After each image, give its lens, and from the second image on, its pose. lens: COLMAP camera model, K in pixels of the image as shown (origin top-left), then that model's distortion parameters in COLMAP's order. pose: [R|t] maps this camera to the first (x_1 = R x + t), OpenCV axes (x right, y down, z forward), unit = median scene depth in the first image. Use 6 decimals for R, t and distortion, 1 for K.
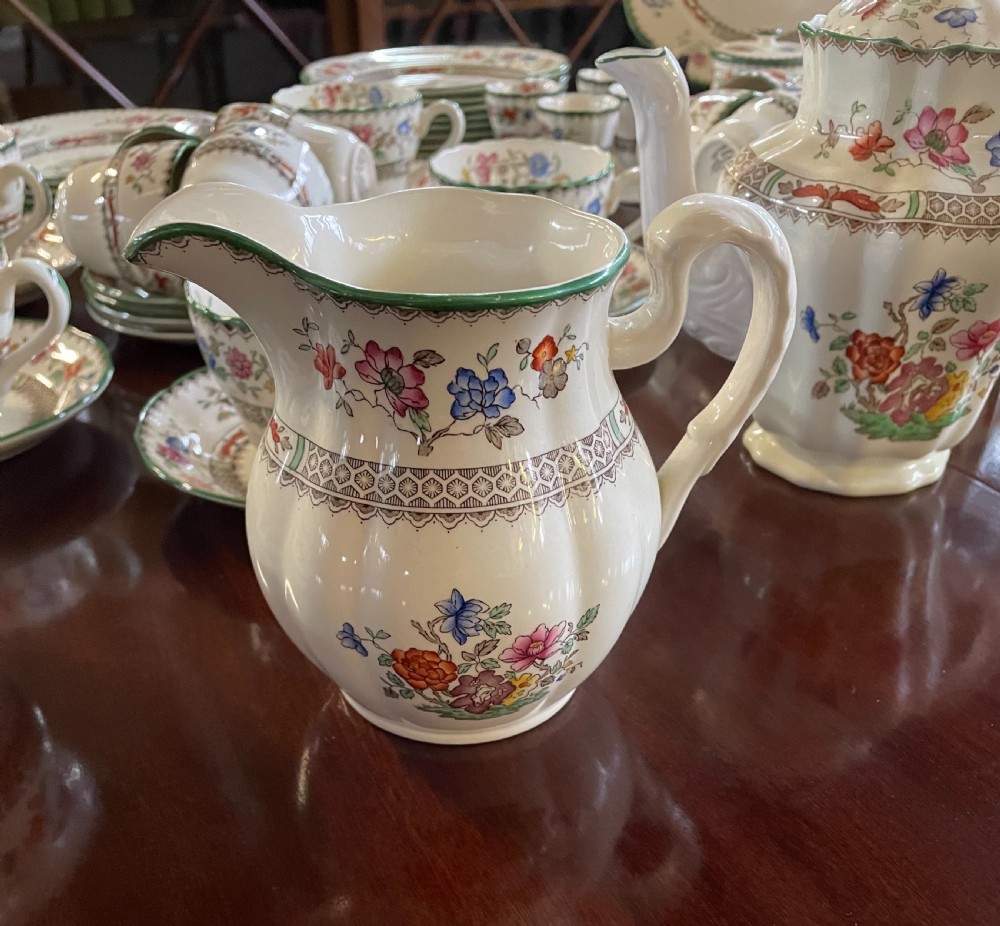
lens RADIAL K [[1011.7, 0, 497.1], [0, 1011.7, 662.8], [0, 0, 1]] dist [0.080979, -0.122687]
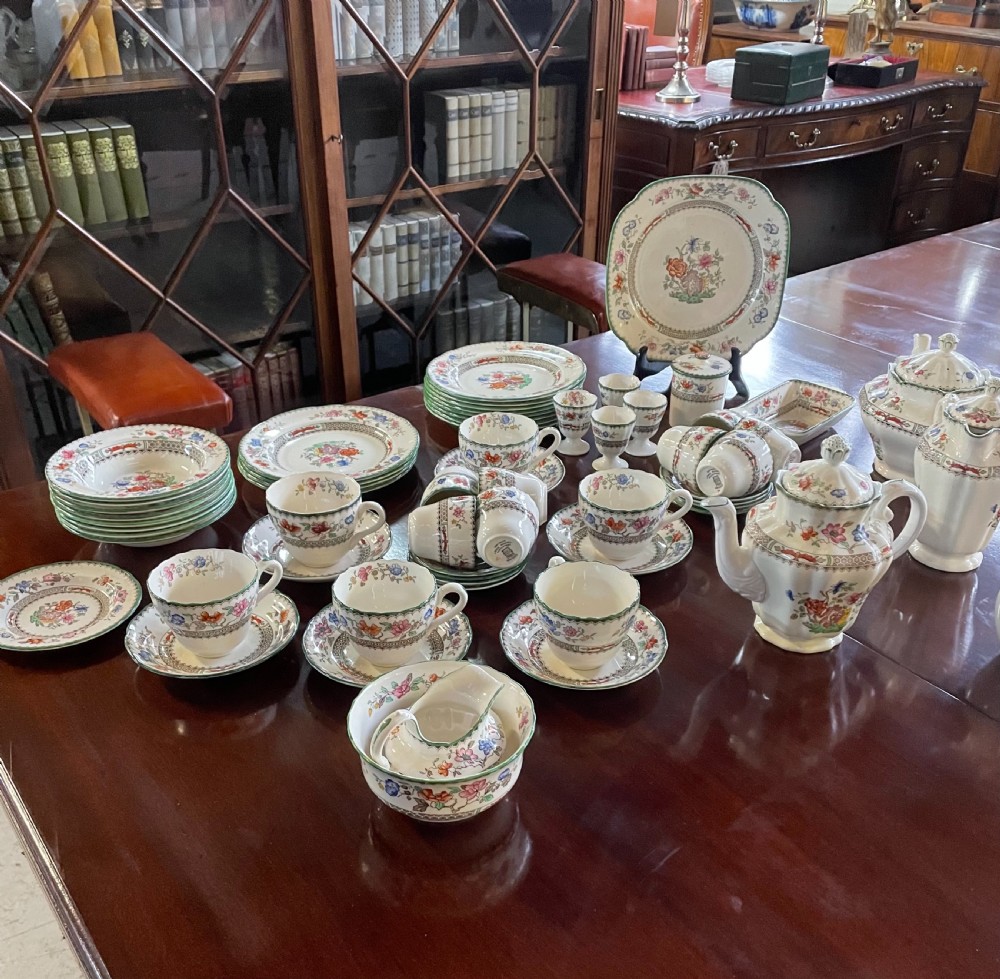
lens RADIAL K [[1001.2, 0, 504.3], [0, 1001.2, 598.6], [0, 0, 1]] dist [0.090714, -0.108433]
pose [[0.986816, -0.080975, 0.140133, -0.755533], [0.091210, 0.993492, -0.068220, -0.225936], [-0.133697, 0.080103, 0.987780, -1.388676]]
